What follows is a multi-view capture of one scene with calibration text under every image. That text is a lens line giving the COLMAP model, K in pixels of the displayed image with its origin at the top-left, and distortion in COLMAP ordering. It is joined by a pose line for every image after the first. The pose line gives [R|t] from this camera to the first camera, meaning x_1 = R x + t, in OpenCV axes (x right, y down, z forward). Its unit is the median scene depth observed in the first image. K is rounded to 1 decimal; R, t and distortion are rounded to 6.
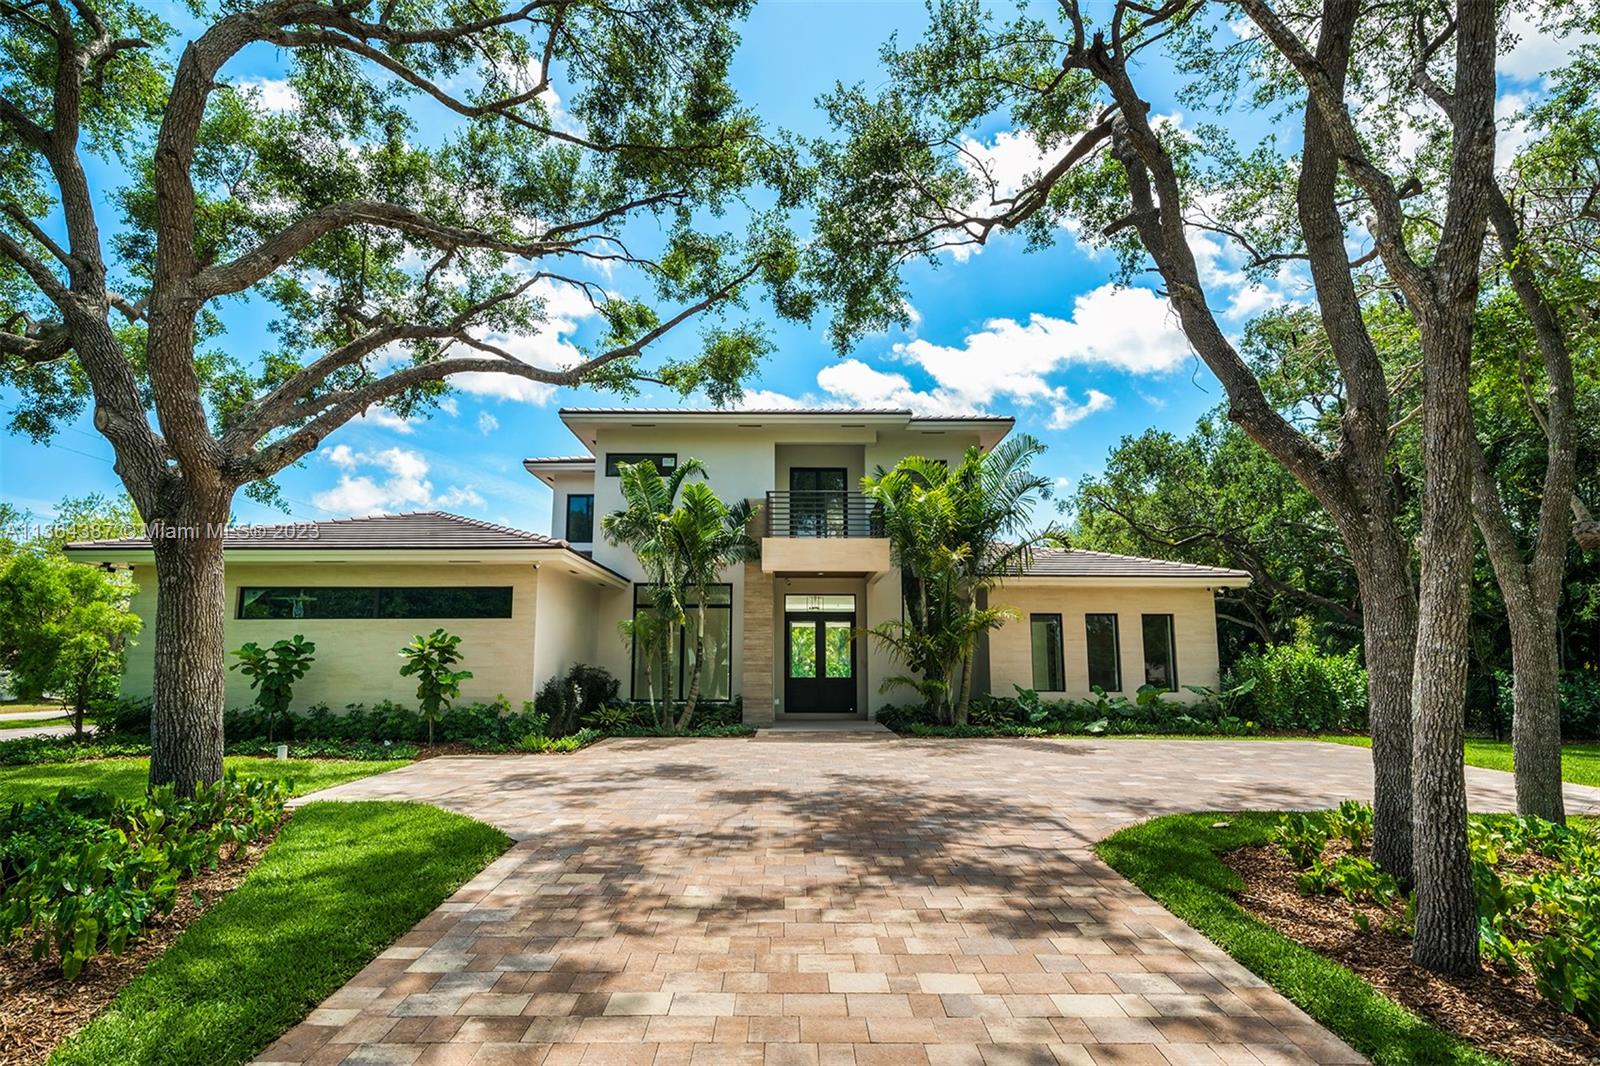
lens RADIAL K [[787.4, 0, 800.0], [0, 787.4, 533.0], [0, 0, 1]] dist [0.003381, 0.000450]
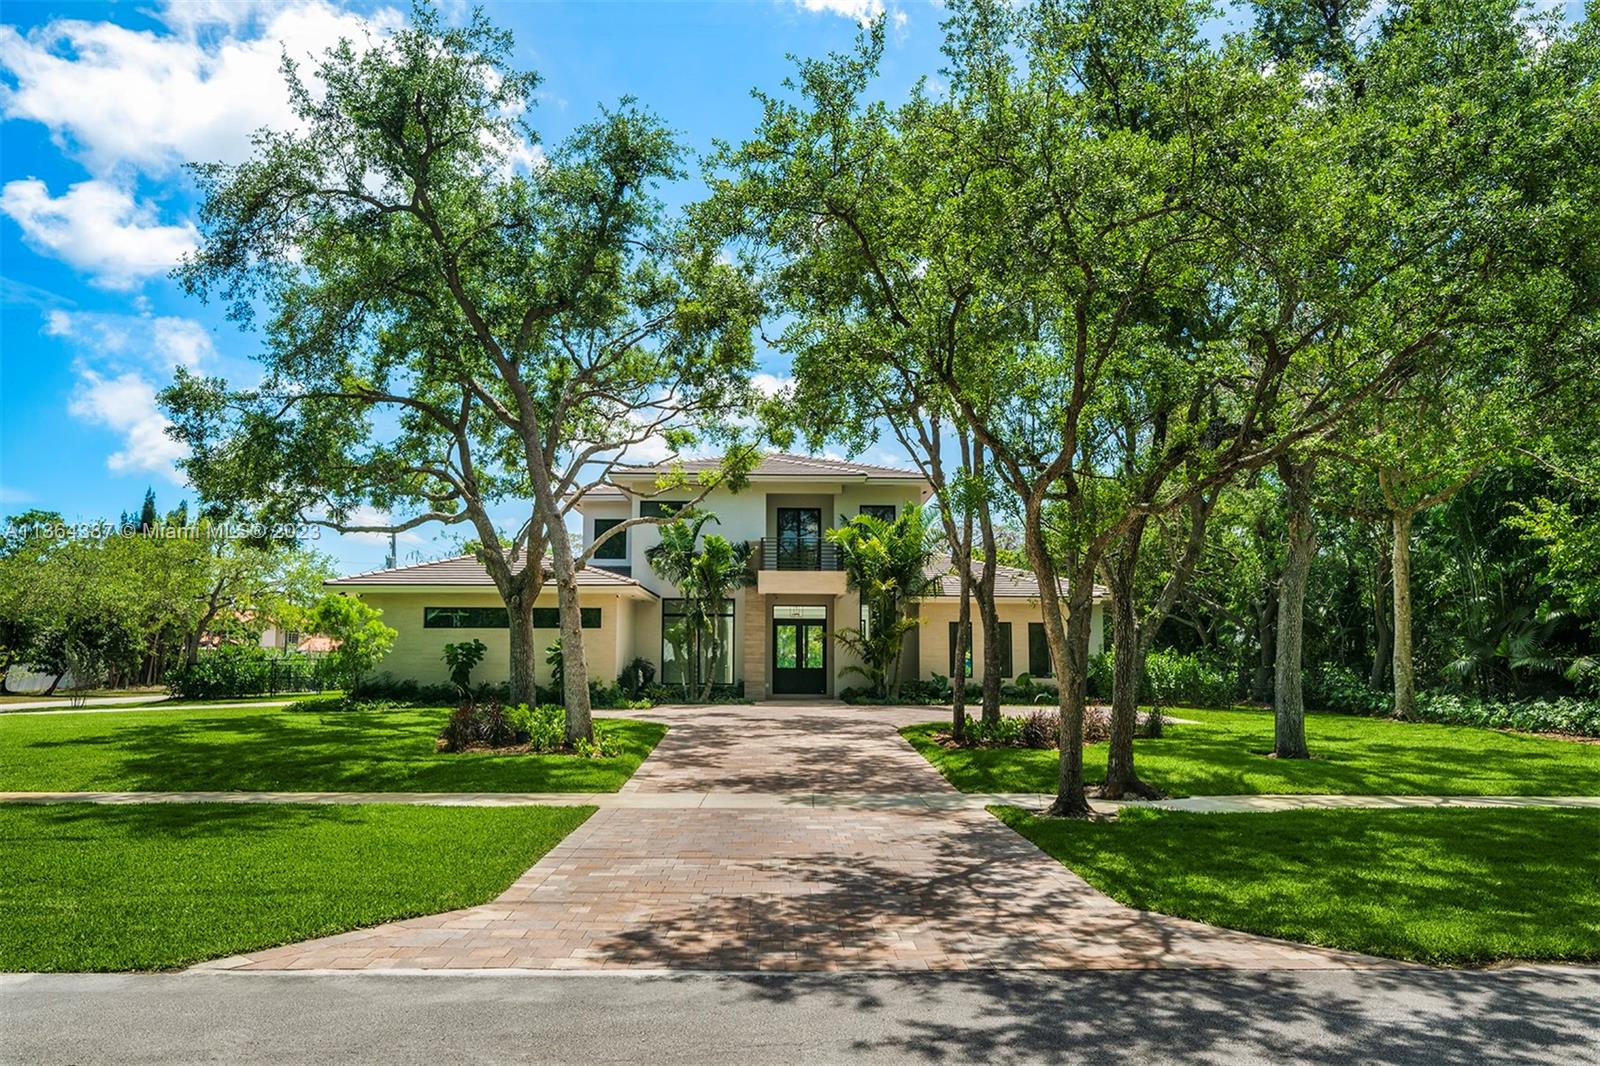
lens RADIAL K [[1145.1, 0, 800.0], [0, 1145.1, 533.0], [0, 0, 1]] dist [-0.001805, -0.000125]
pose [[0.999894, 0.003351, 0.014155, -0.001354], [-0.004085, 0.998633, 0.052115, -0.170371], [-0.013961, -0.052167, 0.998541, -1.078983]]
